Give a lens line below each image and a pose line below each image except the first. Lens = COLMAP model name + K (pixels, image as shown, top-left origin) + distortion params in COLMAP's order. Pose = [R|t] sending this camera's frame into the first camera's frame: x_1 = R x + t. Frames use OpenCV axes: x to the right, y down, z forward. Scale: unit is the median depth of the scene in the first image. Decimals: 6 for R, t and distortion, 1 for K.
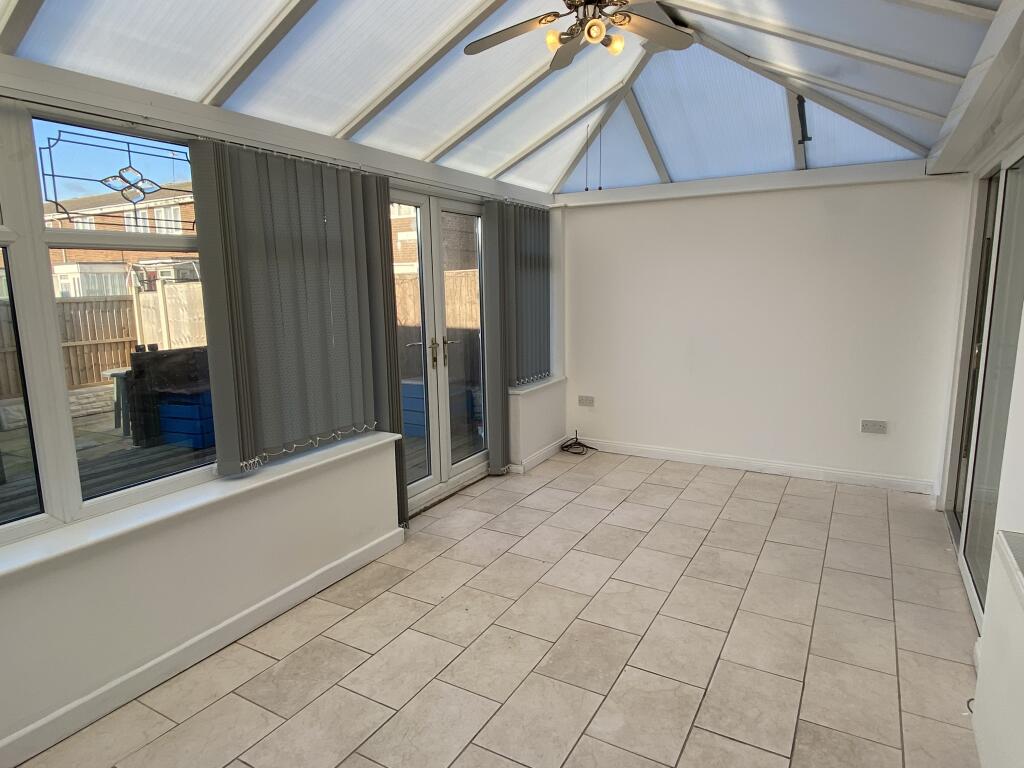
lens RADIAL K [[611.2, 0, 517.0], [0, 611.2, 382.2], [0, 0, 1]] dist [0.032800, -0.048809]
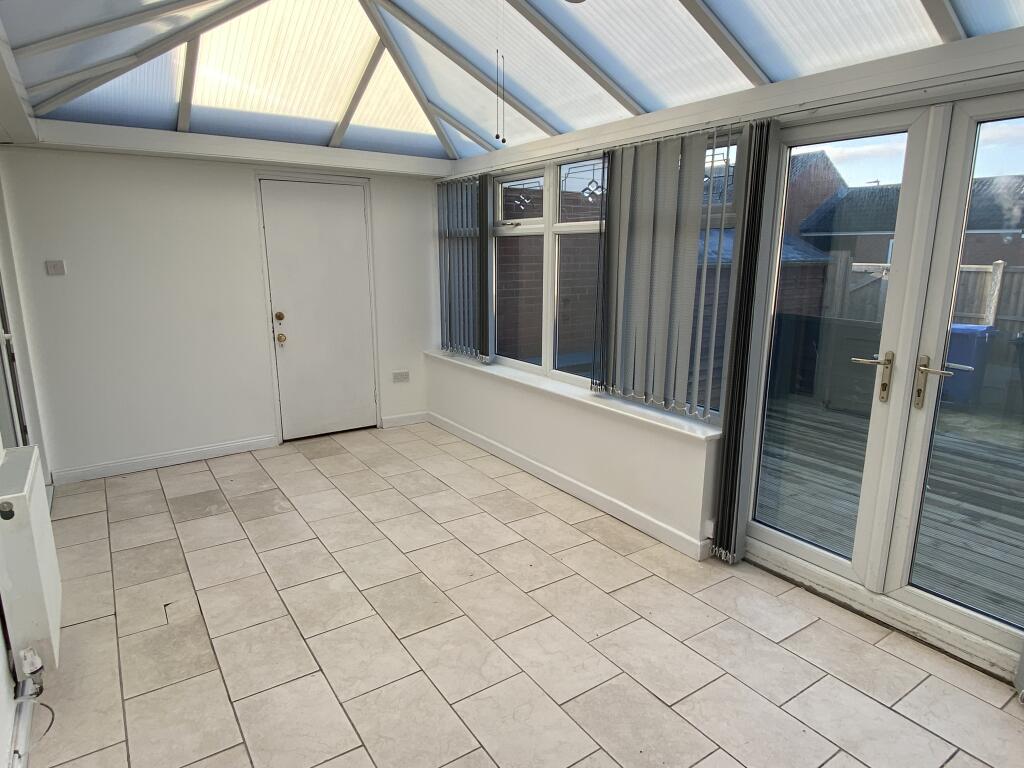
lens RADIAL K [[611.2, 0, 517.0], [0, 611.2, 382.2], [0, 0, 1]] dist [0.032800, -0.048809]
pose [[-0.440078, 0.203258, -0.874653, 0.841402], [-0.149032, 0.944003, 0.294359, -0.256317], [0.885506, 0.259892, -0.385143, 1.373960]]
